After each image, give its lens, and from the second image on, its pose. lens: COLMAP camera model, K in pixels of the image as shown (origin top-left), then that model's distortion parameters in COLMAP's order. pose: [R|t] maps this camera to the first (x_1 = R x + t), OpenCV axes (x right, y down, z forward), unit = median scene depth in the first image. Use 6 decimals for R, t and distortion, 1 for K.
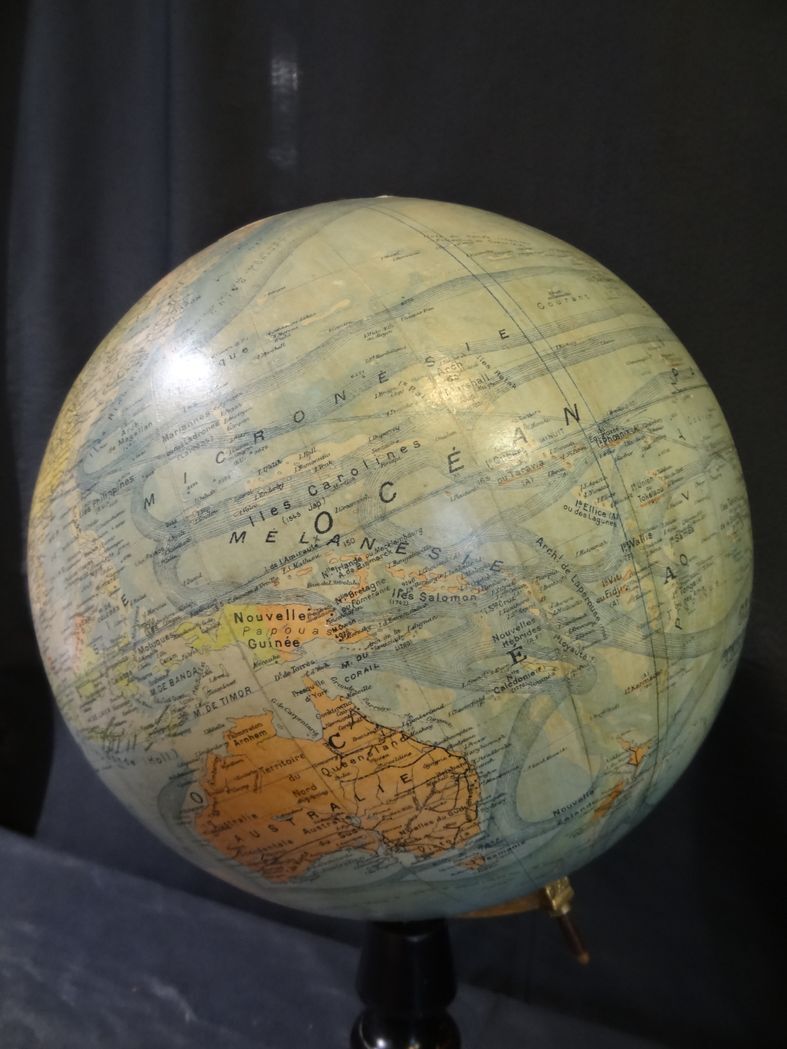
lens RADIAL K [[739.3, 0, 388.1], [0, 739.3, 513.6], [0, 0, 1]] dist [-0.021695, 0.007427]
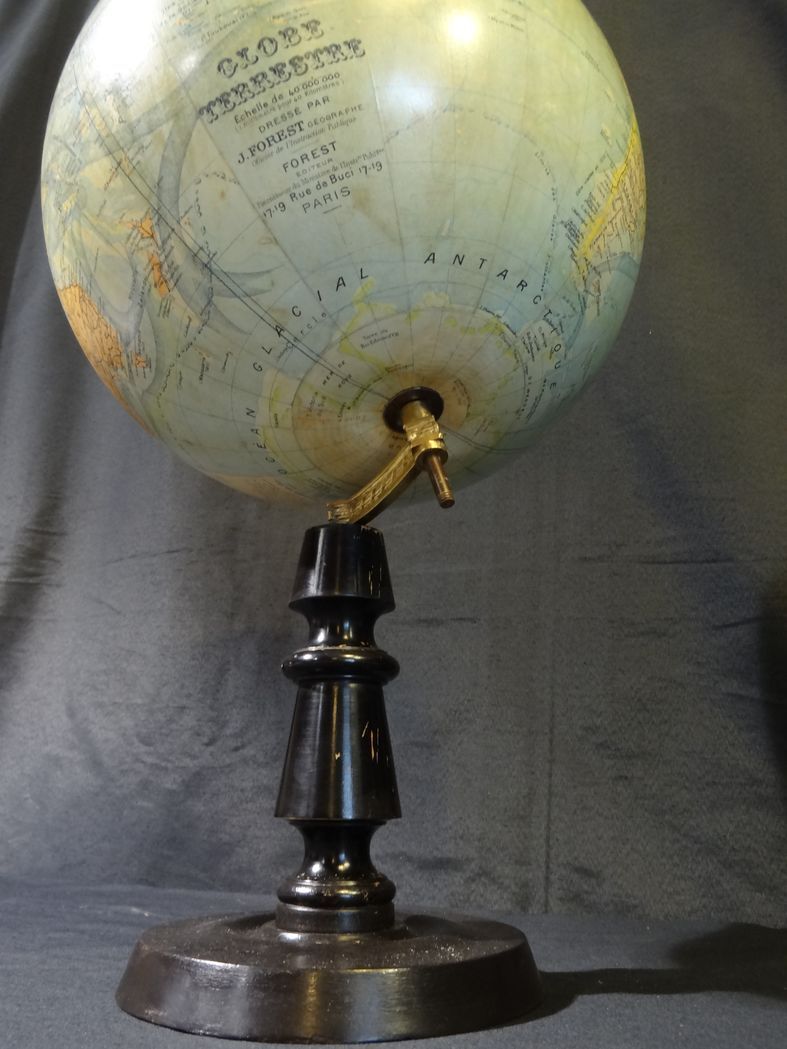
lens RADIAL K [[895.2, 0, 397.9], [0, 895.2, 522.9], [0, 0, 1]] dist [-0.006069, 0.001462]
pose [[0.352569, -0.281936, -0.892304, 1.765467], [0.177805, 0.956347, -0.231917, 1.276929], [0.918738, -0.076890, 0.387308, 0.776227]]
